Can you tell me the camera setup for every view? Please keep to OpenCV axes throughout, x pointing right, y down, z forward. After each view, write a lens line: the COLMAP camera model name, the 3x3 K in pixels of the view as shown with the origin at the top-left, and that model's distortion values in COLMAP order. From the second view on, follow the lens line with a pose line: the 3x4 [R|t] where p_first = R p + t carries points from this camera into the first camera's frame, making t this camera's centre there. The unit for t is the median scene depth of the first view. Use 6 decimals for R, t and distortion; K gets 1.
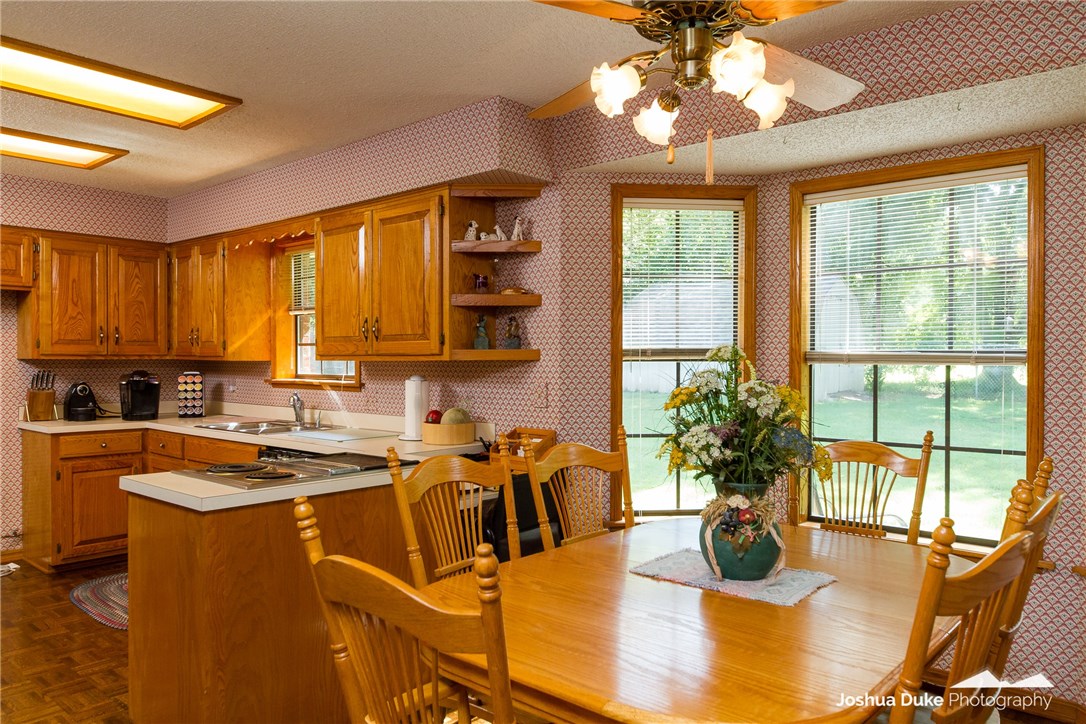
lens RADIAL K [[773.1, 0, 537.1], [0, 773.1, 371.8], [0, 0, 1]] dist [-0.006302, 0.002236]
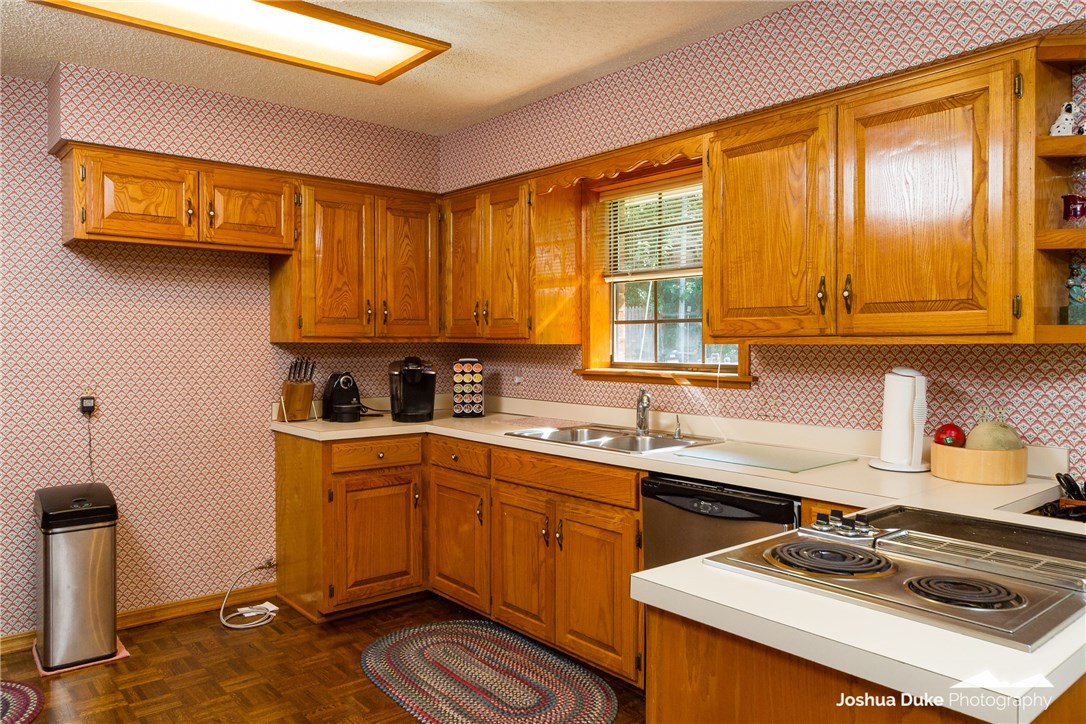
lens RADIAL K [[739.1, 0, 501.8], [0, 739.1, 358.7], [0, 0, 1]] dist [-0.004176, -0.000796]
pose [[0.985982, 0.001350, -0.166848, -0.314015], [-0.000149, 0.999974, 0.007211, -0.005534], [0.166853, -0.007085, 0.985956, 0.293211]]
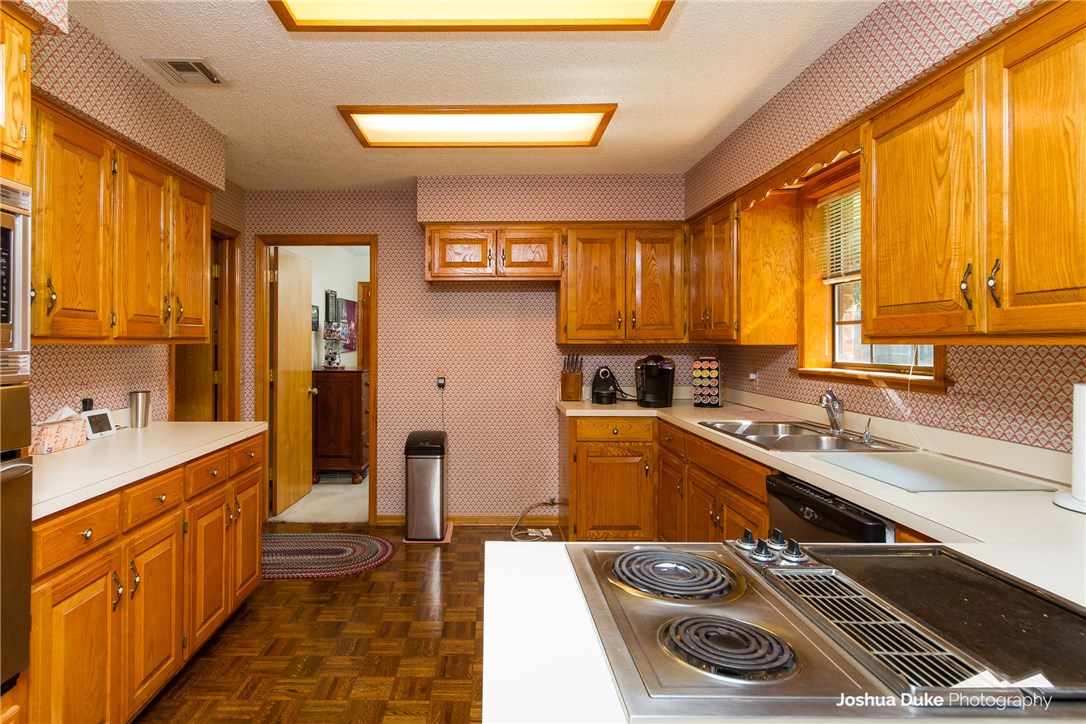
lens RADIAL K [[557.4, 0, 508.7], [0, 557.4, 343.8], [0, 0, 1]] dist [0.001623, -0.001493]
pose [[0.663674, -0.003807, -0.748013, -0.119016], [-0.006880, 0.999914, -0.011193, -0.006872], [0.747991, 0.012575, 0.663590, 0.417537]]
